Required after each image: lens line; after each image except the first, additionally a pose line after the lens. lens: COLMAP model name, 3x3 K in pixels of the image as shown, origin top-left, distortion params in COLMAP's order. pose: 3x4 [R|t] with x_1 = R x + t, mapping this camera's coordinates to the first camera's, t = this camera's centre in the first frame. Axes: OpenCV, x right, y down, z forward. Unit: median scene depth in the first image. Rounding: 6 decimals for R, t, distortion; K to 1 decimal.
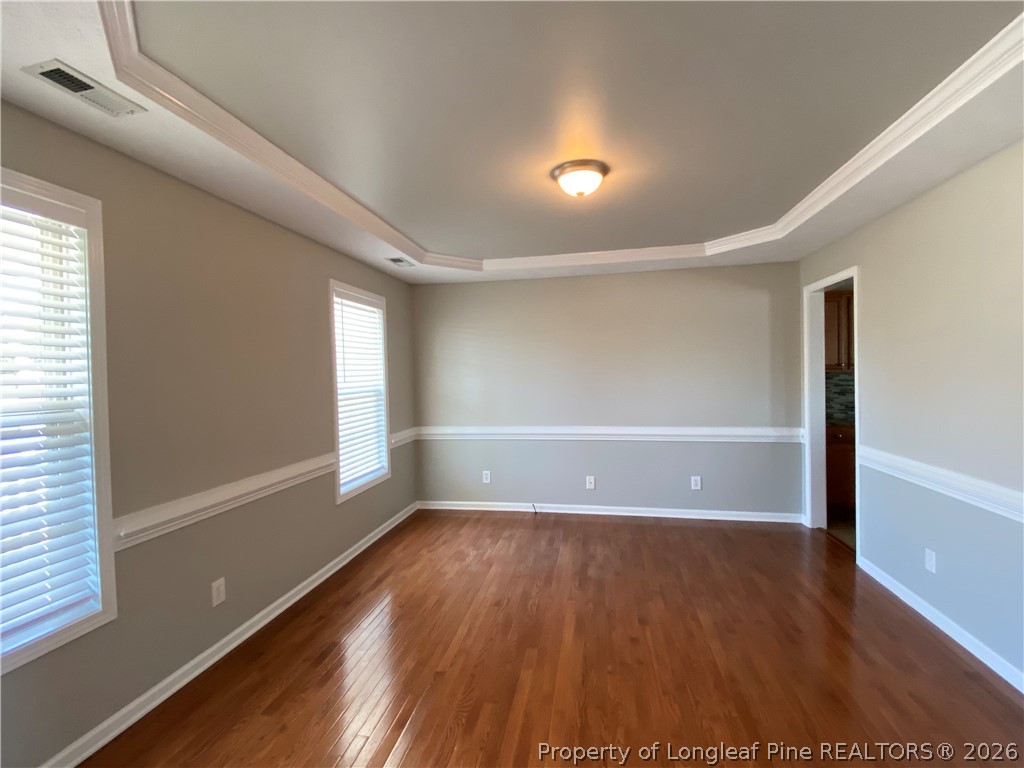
lens RADIAL K [[468.5, 0, 512.9], [0, 468.5, 381.6], [0, 0, 1]] dist [0.038621, -0.029191]
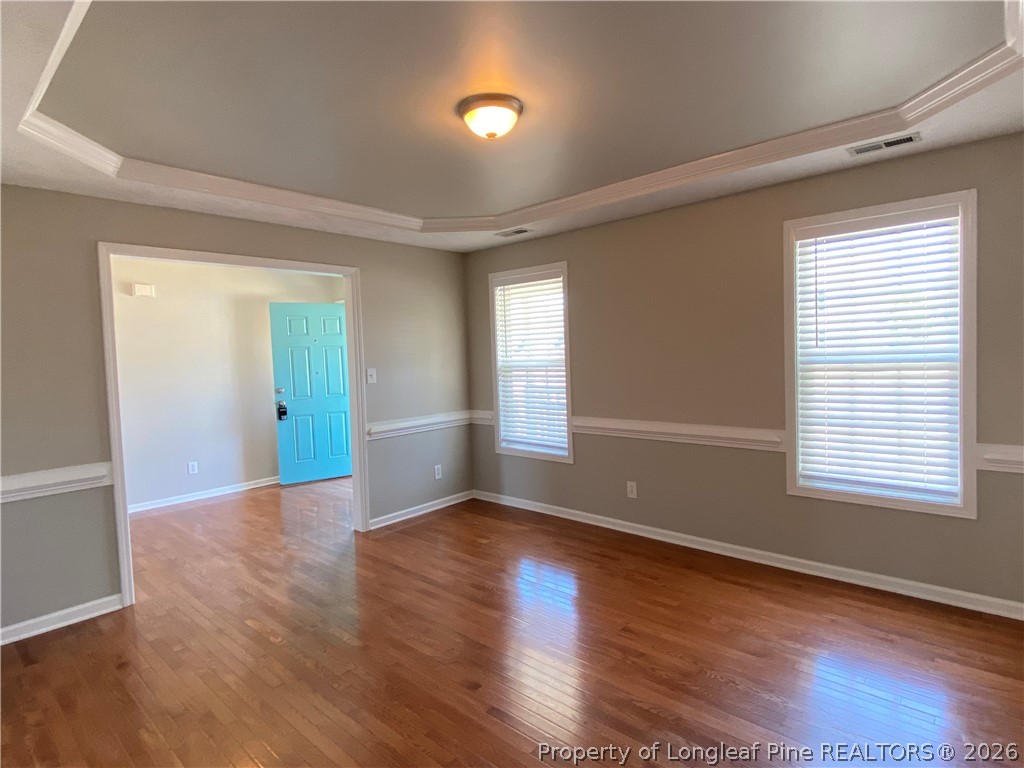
lens RADIAL K [[537.3, 0, 524.8], [0, 537.3, 378.4], [0, 0, 1]] dist [0.001867, -0.021678]
pose [[-0.509648, 0.078933, -0.856755, 0.664855], [0.025076, 0.996722, 0.076912, -0.029751], [0.860018, 0.017714, -0.509957, 1.072857]]
